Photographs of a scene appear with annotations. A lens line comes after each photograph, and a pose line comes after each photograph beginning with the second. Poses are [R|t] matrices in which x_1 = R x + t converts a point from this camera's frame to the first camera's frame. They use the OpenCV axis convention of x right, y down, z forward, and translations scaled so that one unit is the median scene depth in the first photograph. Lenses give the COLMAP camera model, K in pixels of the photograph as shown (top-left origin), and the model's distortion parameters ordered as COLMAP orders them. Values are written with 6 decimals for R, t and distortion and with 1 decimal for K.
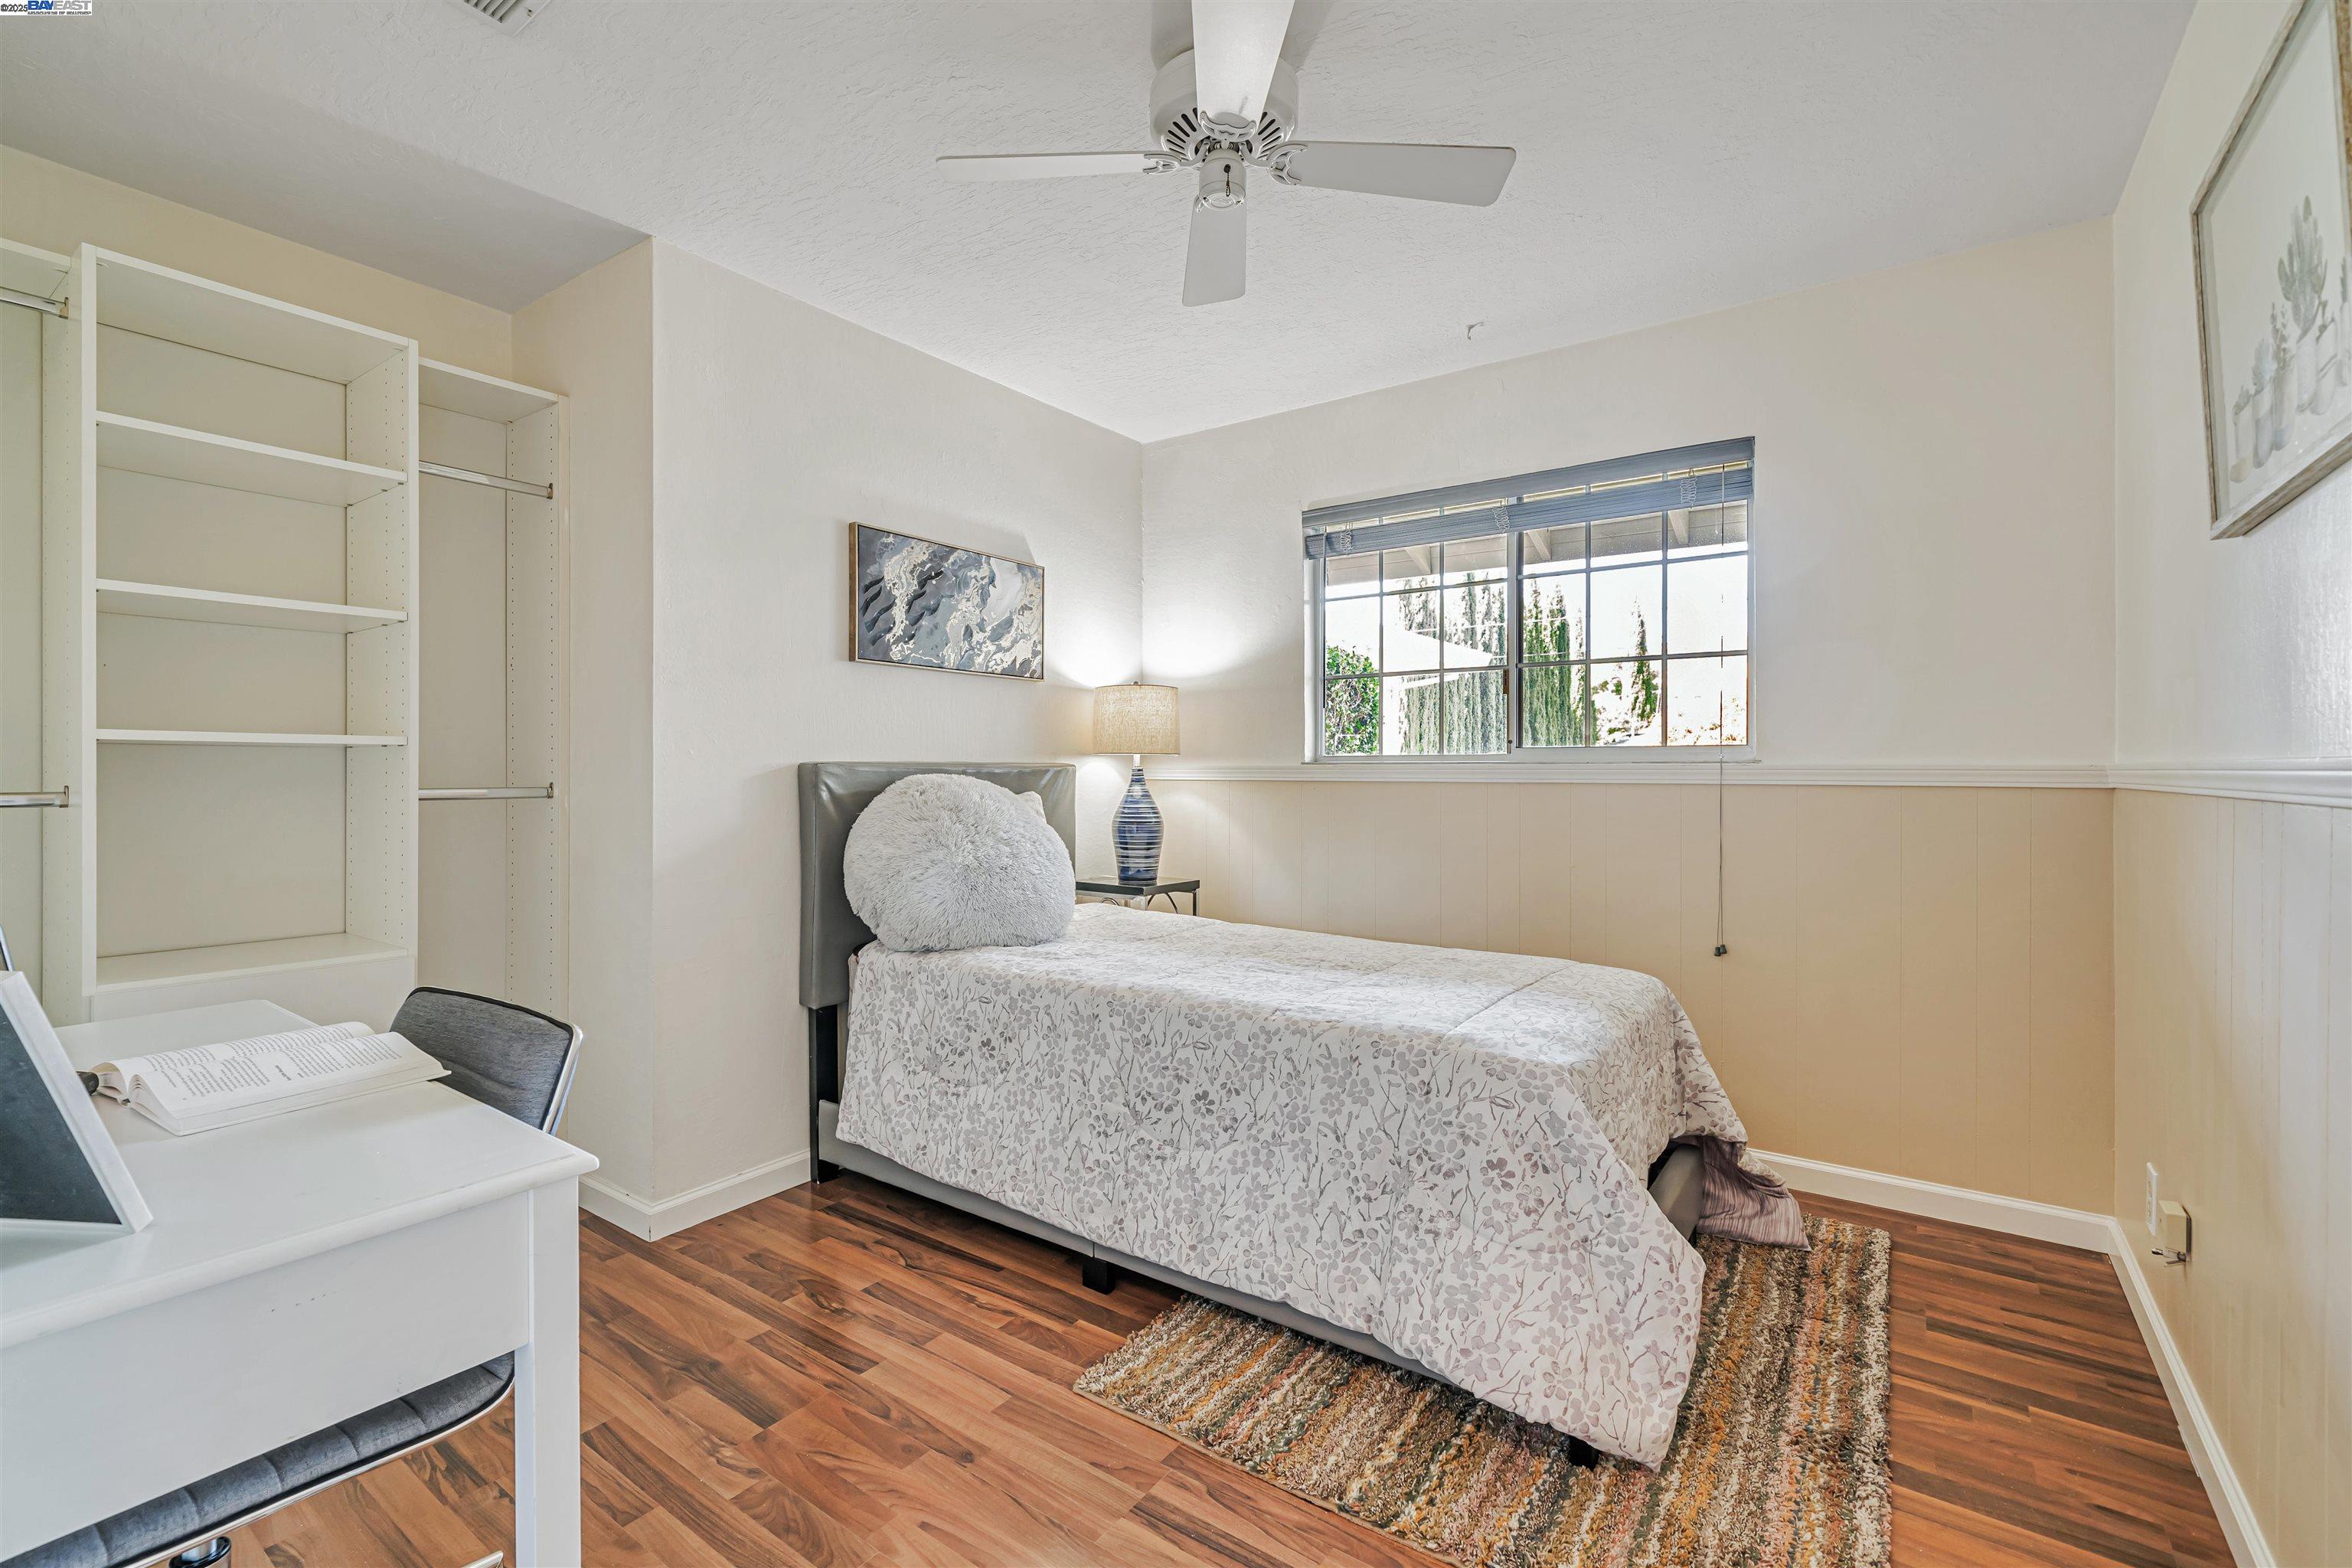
lens RADIAL K [[1009.5, 0, 1178.8], [0, 1009.5, 766.6], [0, 0, 1]] dist [-0.000505, -0.000044]
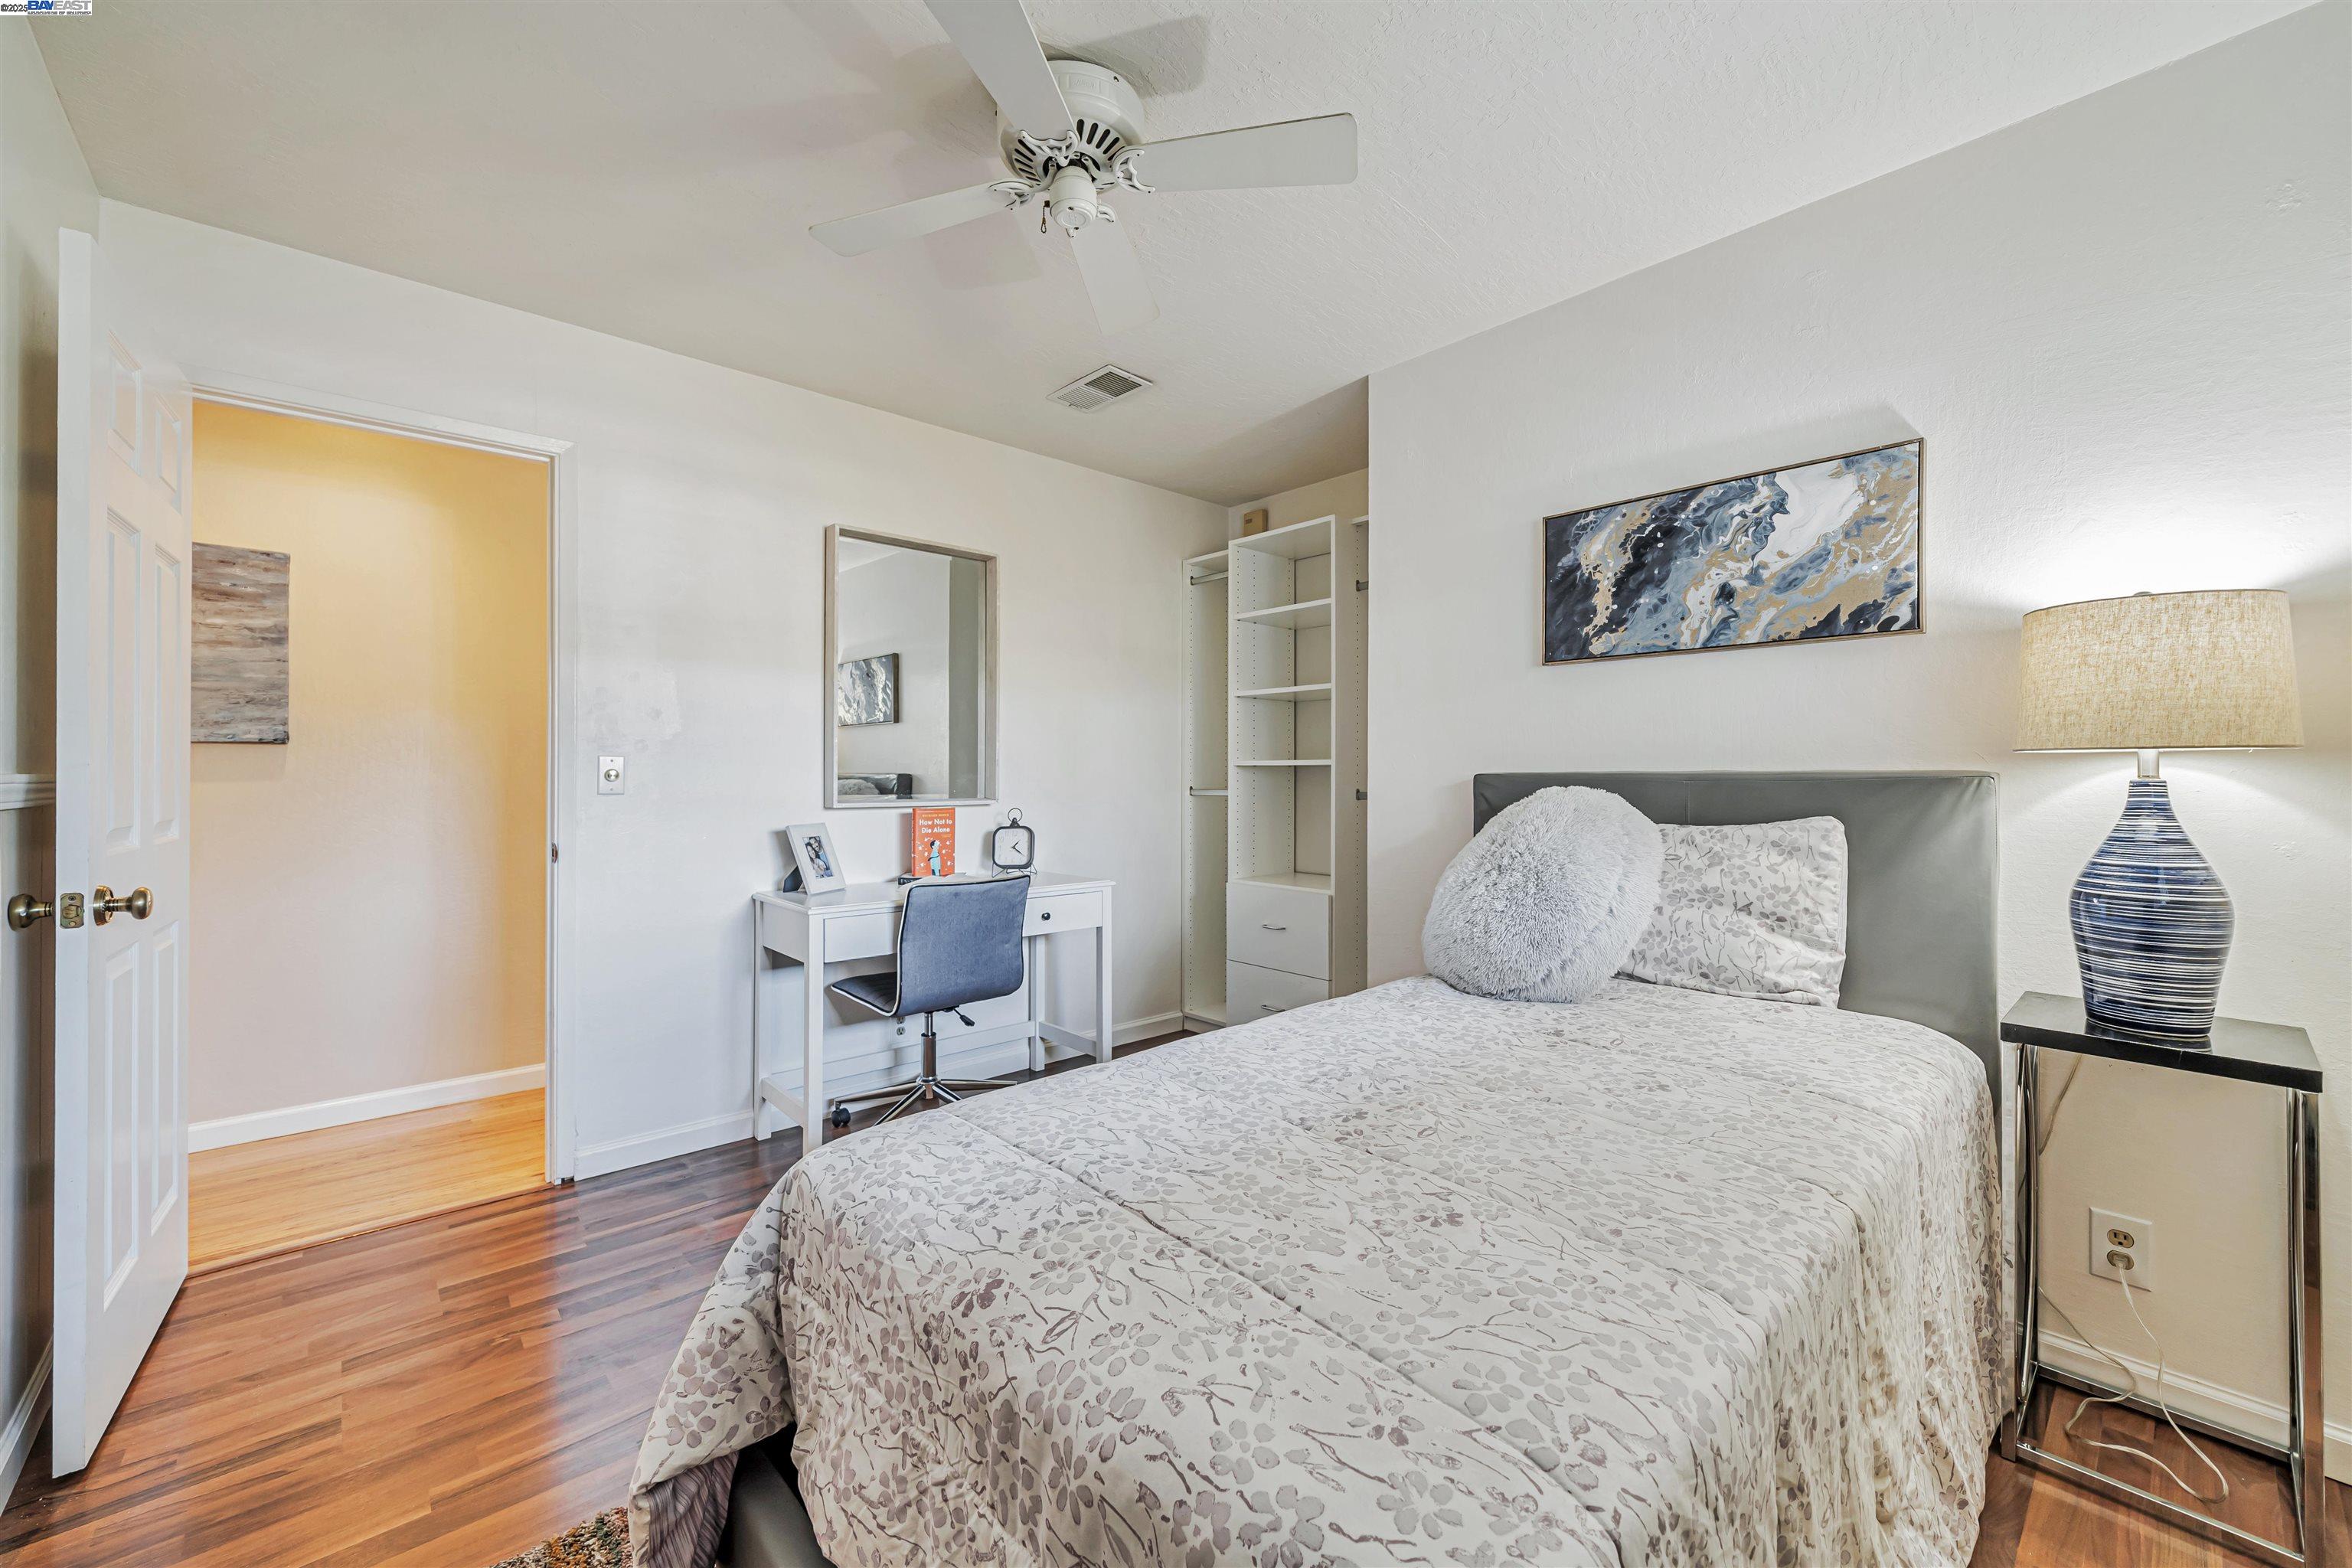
lens RADIAL K [[923.7, 0, 1151.2], [0, 923.7, 784.2], [0, 0, 1]] dist [-0.000992, -0.000295]
pose [[-0.226364, 0.001958, -0.974041, 0.577090], [-0.005968, 0.999976, 0.003397, 0.005528], [0.974024, 0.006582, -0.226347, 0.806895]]
